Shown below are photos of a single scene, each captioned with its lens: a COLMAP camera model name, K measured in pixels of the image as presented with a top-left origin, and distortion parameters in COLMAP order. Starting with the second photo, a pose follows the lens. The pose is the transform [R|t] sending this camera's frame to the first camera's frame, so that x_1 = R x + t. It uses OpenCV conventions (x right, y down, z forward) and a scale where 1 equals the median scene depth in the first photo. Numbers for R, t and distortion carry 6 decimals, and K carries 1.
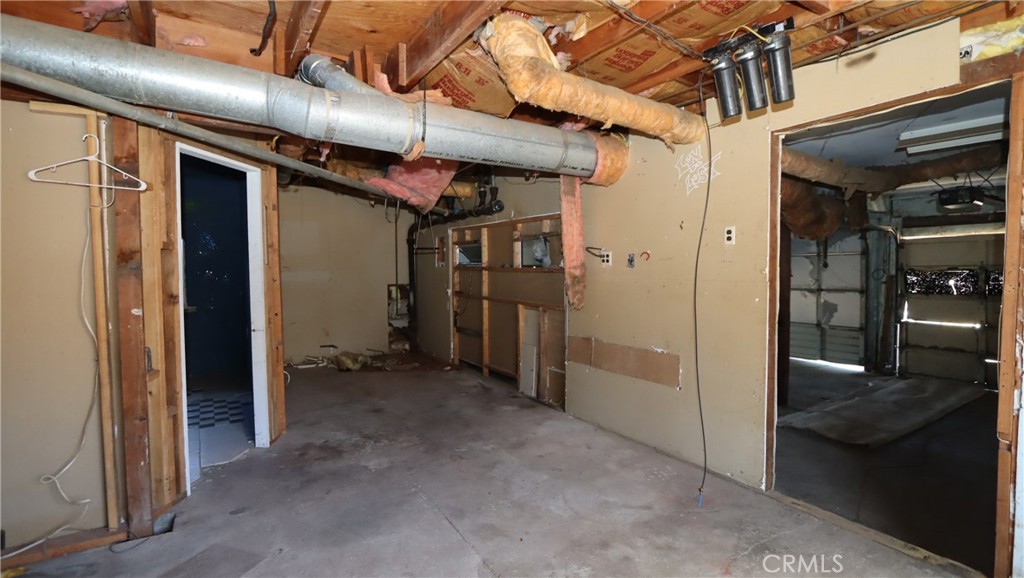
lens RADIAL K [[471.0, 0, 515.7], [0, 471.0, 285.2], [0, 0, 1]] dist [-0.016056, 0.001953]
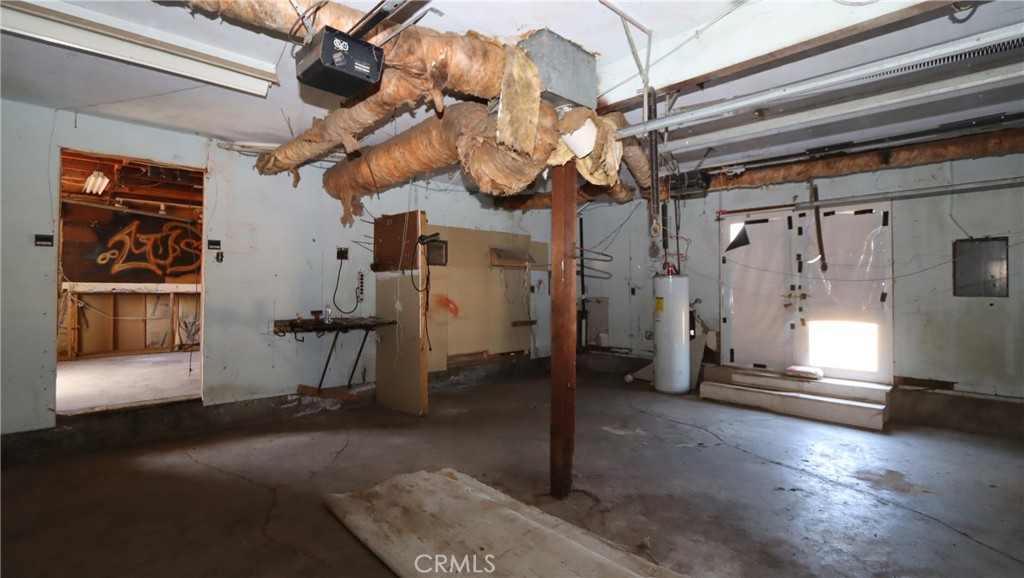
lens RADIAL K [[471.0, 0, 512.7], [0, 471.0, 284.9], [0, 0, 1]] dist [-0.016056, 0.001953]
pose [[0.182741, -0.004894, -0.983149, 0.873819], [-0.048105, 0.998745, -0.013913, 0.016181], [0.981984, 0.049837, 0.182276, 0.662434]]
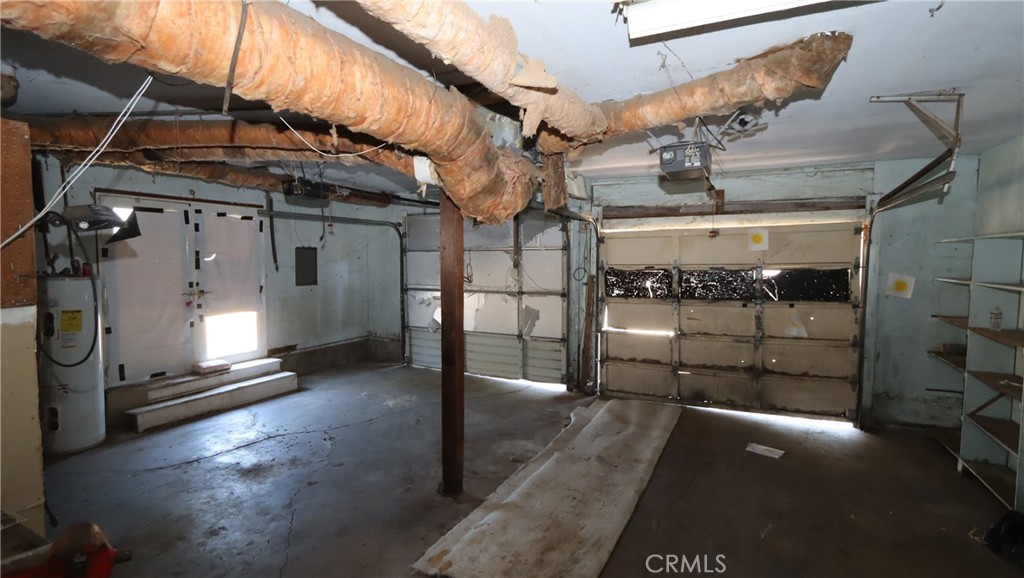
lens RADIAL K [[471.0, 0, 516.0], [0, 471.0, 290.7], [0, 0, 1]] dist [-0.016056, 0.001953]
pose [[0.864403, -0.024432, 0.502206, 0.266212], [0.009793, 0.999447, 0.031766, -0.022074], [-0.502704, -0.022541, 0.864165, 0.343048]]
